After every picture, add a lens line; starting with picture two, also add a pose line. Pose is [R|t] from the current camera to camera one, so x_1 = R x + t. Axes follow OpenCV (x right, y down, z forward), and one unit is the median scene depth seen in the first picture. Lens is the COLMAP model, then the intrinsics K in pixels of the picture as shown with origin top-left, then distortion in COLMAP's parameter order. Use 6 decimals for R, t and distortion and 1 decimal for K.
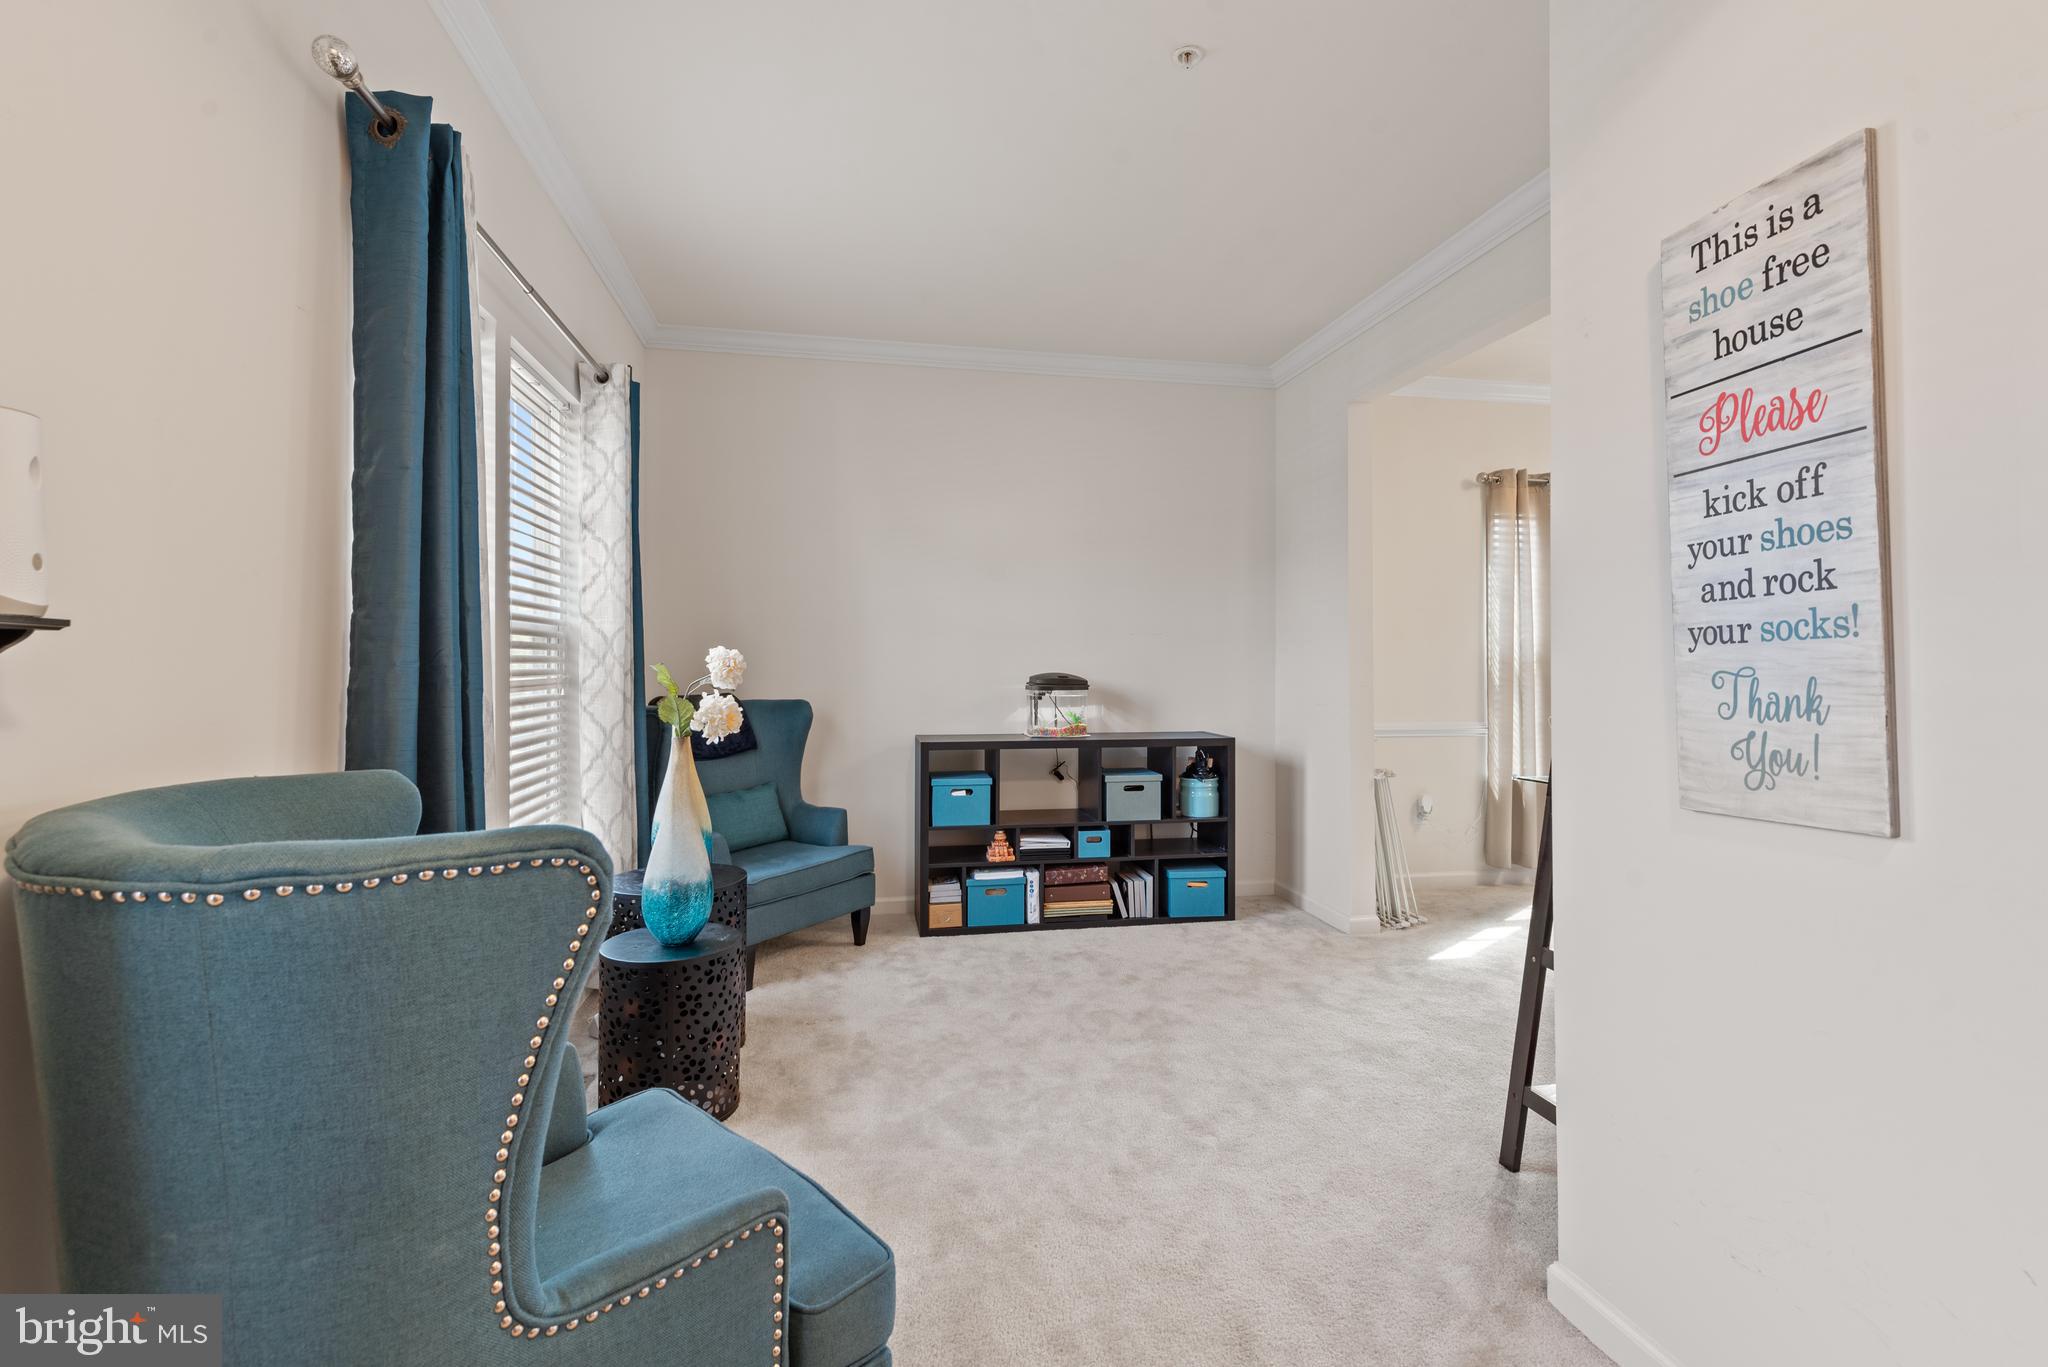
lens RADIAL K [[895.2, 0, 1026.9], [0, 895.2, 665.4], [0, 0, 1]] dist [0.001800, -0.001600]
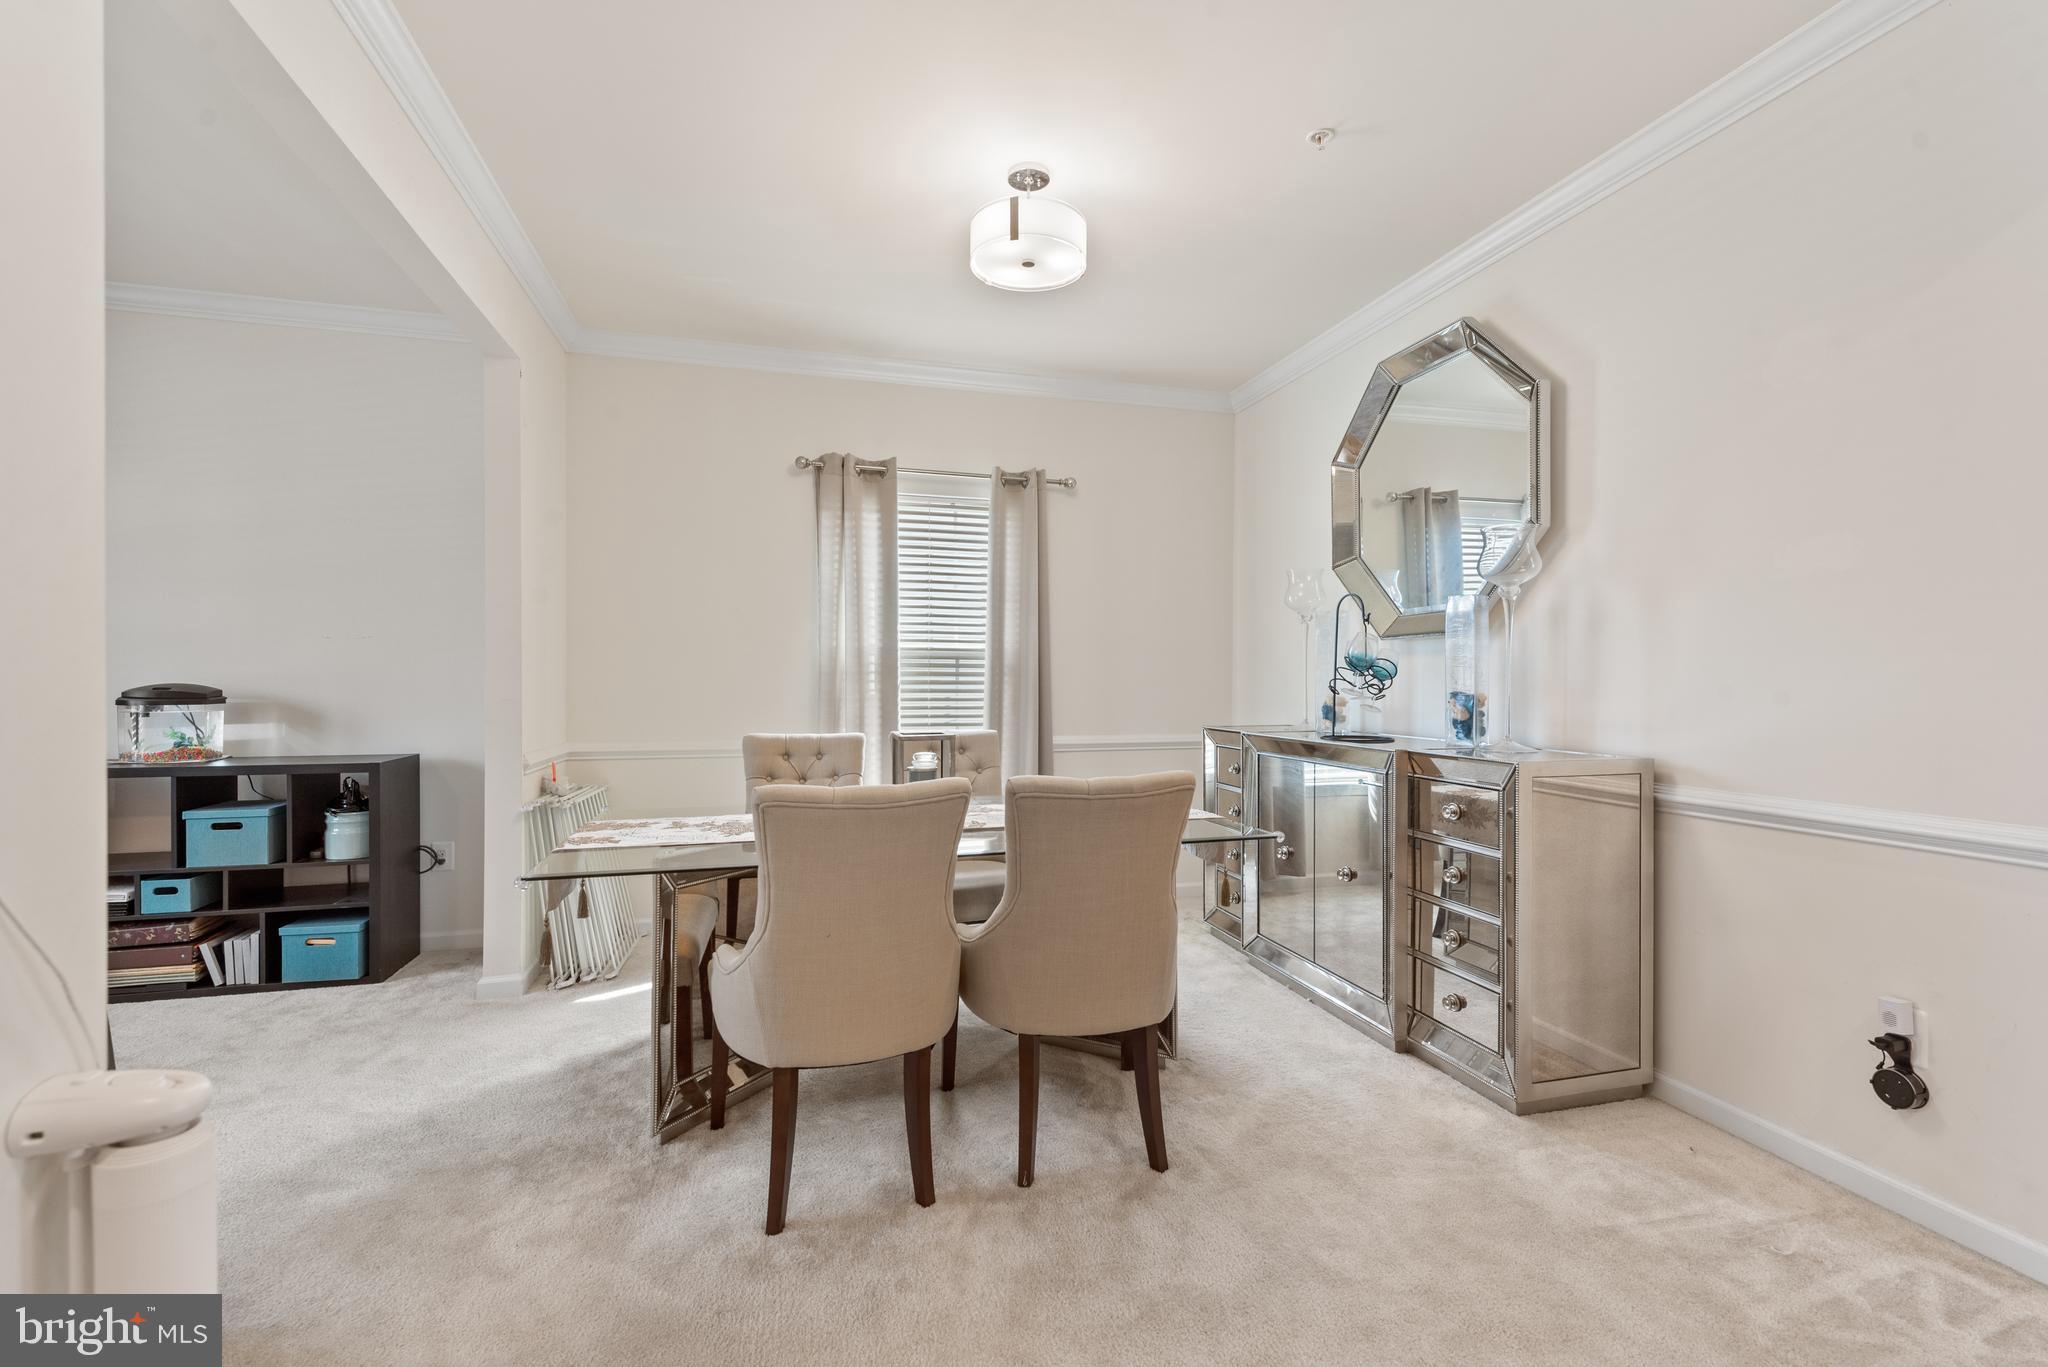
lens RADIAL K [[895.2, 0, 1022.1], [0, 895.2, 687.7], [0, 0, 1]] dist [0.001800, -0.001600]
pose [[0.994994, 0.002782, 0.099898, 0.749518], [-0.004189, 0.999895, 0.013878, -0.002559], [-0.099849, -0.014227, 0.994901, 0.122602]]
